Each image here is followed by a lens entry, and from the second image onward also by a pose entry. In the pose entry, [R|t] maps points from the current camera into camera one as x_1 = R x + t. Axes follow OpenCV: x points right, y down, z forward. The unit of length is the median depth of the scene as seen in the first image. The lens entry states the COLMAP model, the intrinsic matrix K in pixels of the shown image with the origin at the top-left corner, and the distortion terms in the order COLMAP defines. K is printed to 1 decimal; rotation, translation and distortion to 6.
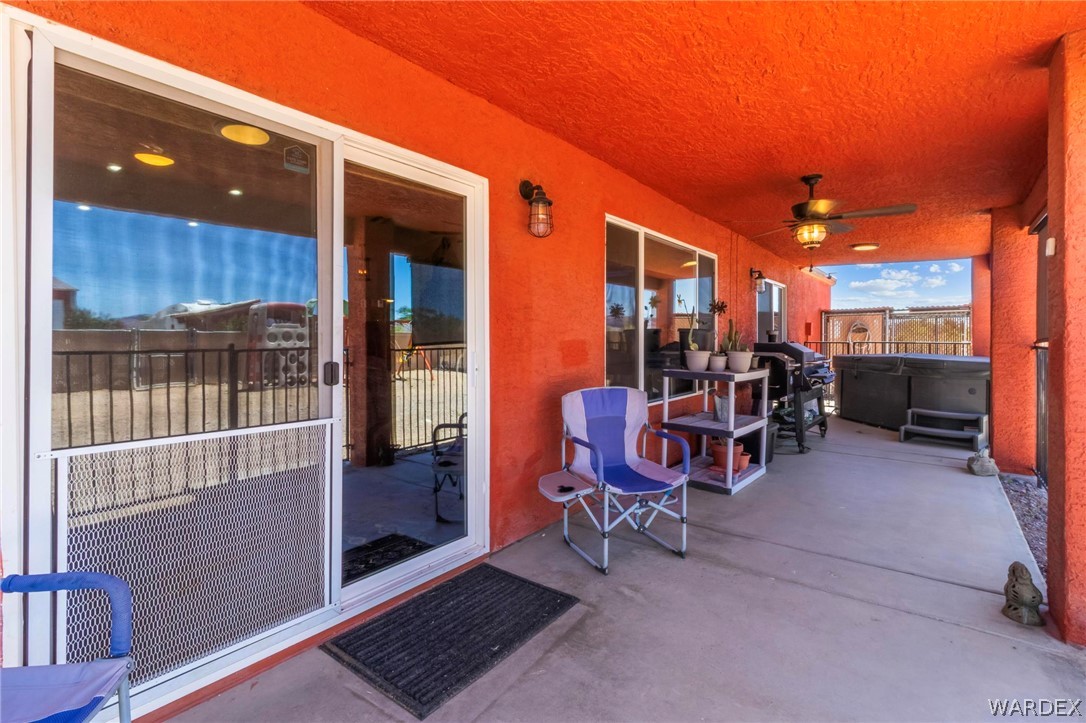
lens RADIAL K [[499.8, 0, 548.8], [0, 499.8, 345.8], [0, 0, 1]] dist [0.002888, 0.000124]
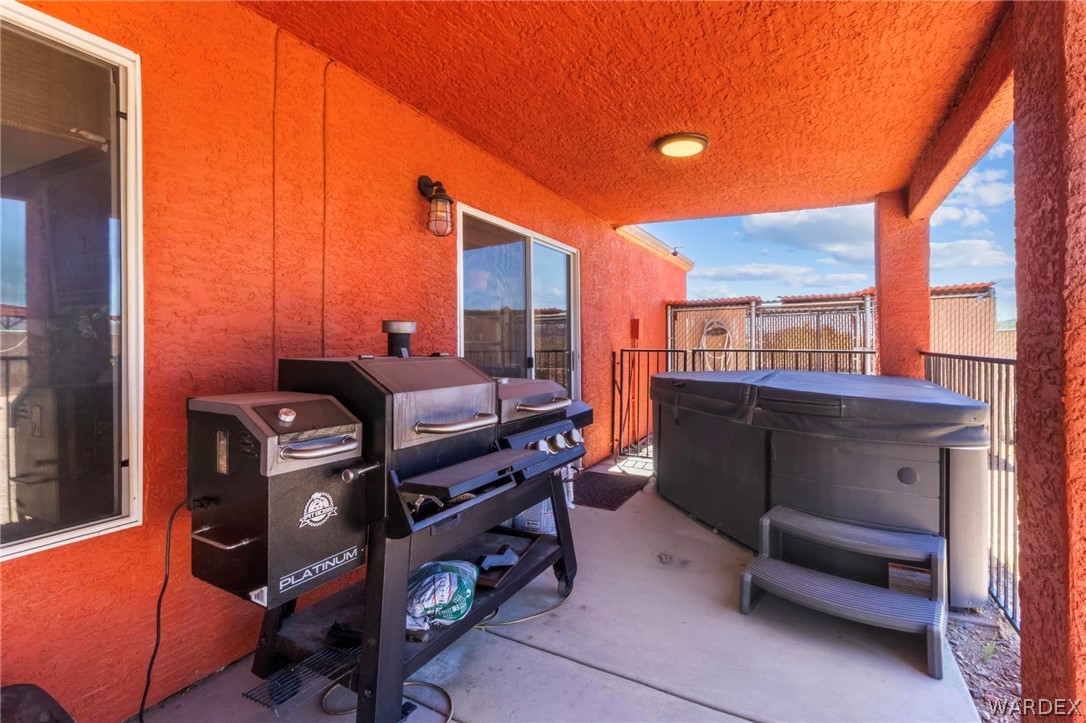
lens RADIAL K [[499.8, 0, 548.8], [0, 499.8, 345.8], [0, 0, 1]] dist [0.002888, 0.000124]
pose [[0.985833, -0.001235, 0.167723, 0.308246], [0.003363, 0.999917, -0.012409, -0.004986], [-0.167694, 0.012797, 0.985756, 0.403993]]
